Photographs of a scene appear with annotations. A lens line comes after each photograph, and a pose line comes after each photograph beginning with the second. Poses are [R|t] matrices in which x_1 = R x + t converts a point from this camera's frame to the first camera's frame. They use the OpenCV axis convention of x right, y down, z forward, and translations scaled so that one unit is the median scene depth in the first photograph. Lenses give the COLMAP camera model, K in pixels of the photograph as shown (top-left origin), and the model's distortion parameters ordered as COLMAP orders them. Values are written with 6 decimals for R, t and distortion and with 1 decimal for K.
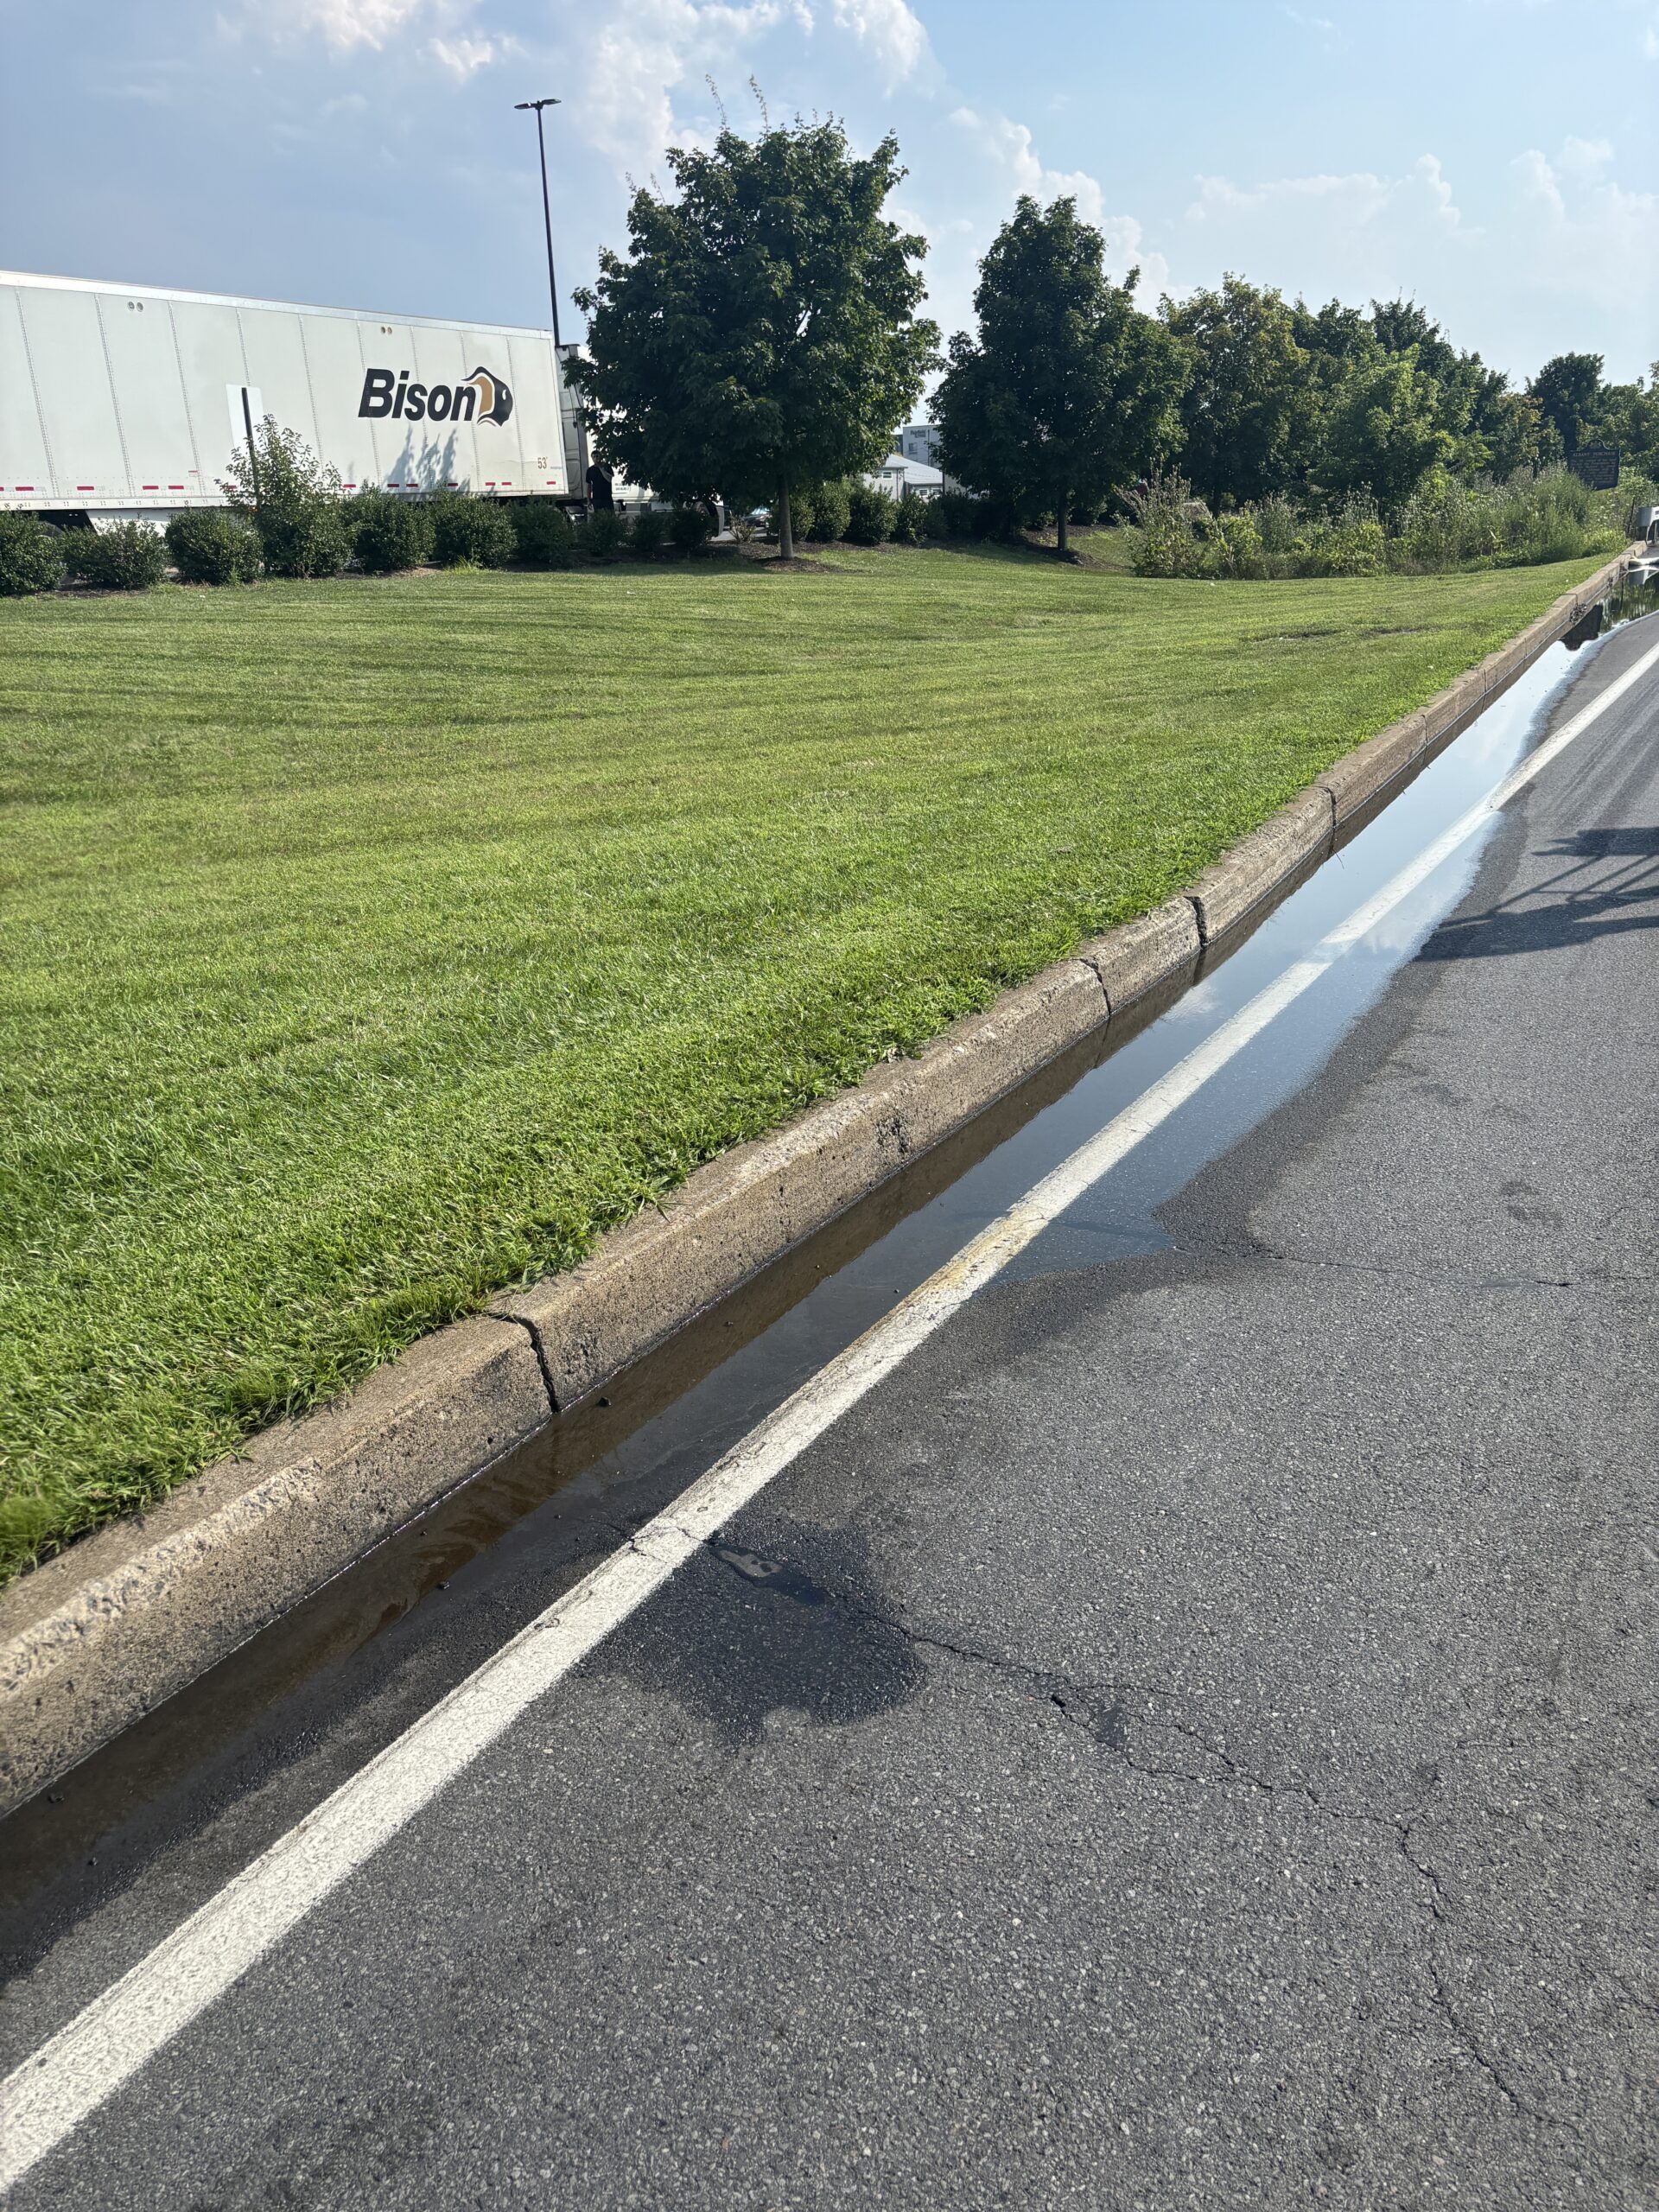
lens RADIAL K [[1673.3, 0, 800.9], [0, 1673.3, 1105.9], [0, 0, 1]] dist [0.045016, -0.045072]
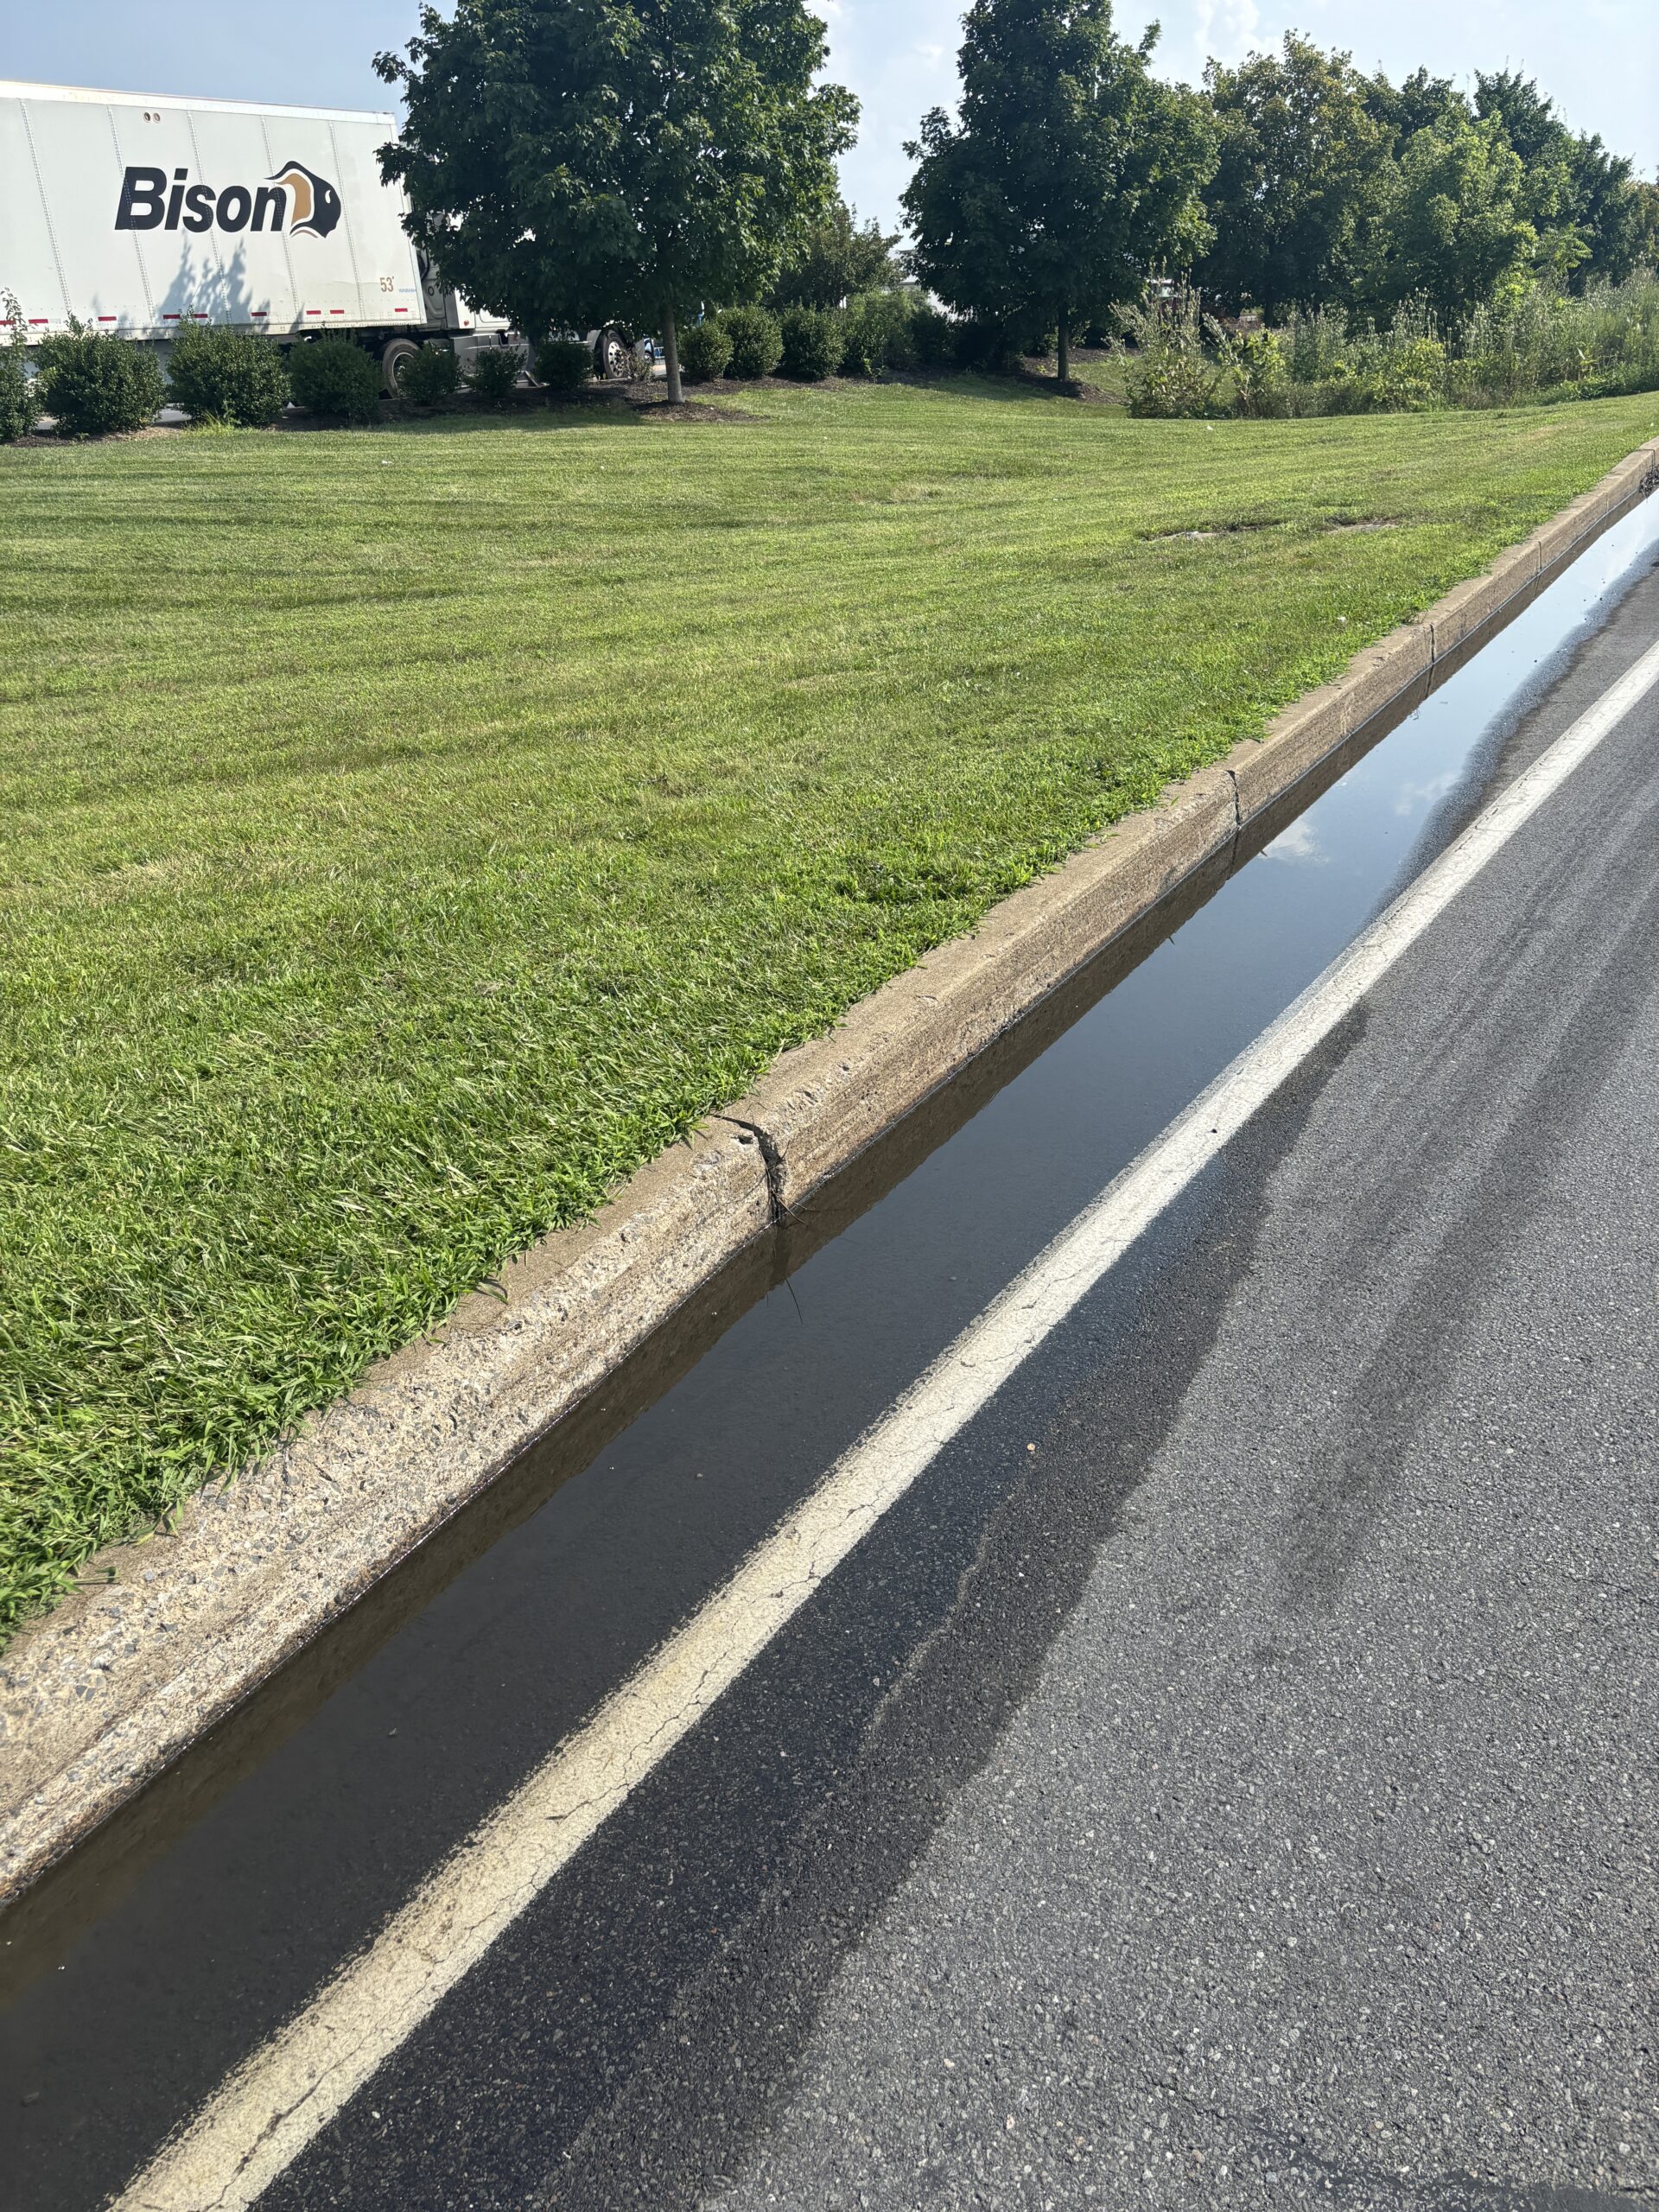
lens RADIAL K [[1673.3, 0, 815.0], [0, 1673.3, 1092.0], [0, 0, 1]] dist [0.045016, -0.045072]
pose [[0.998872, 0.002729, -0.047416, 0.085580], [0.001258, 0.996477, 0.083853, -0.056838], [0.047477, -0.083818, 0.995349, 0.153016]]
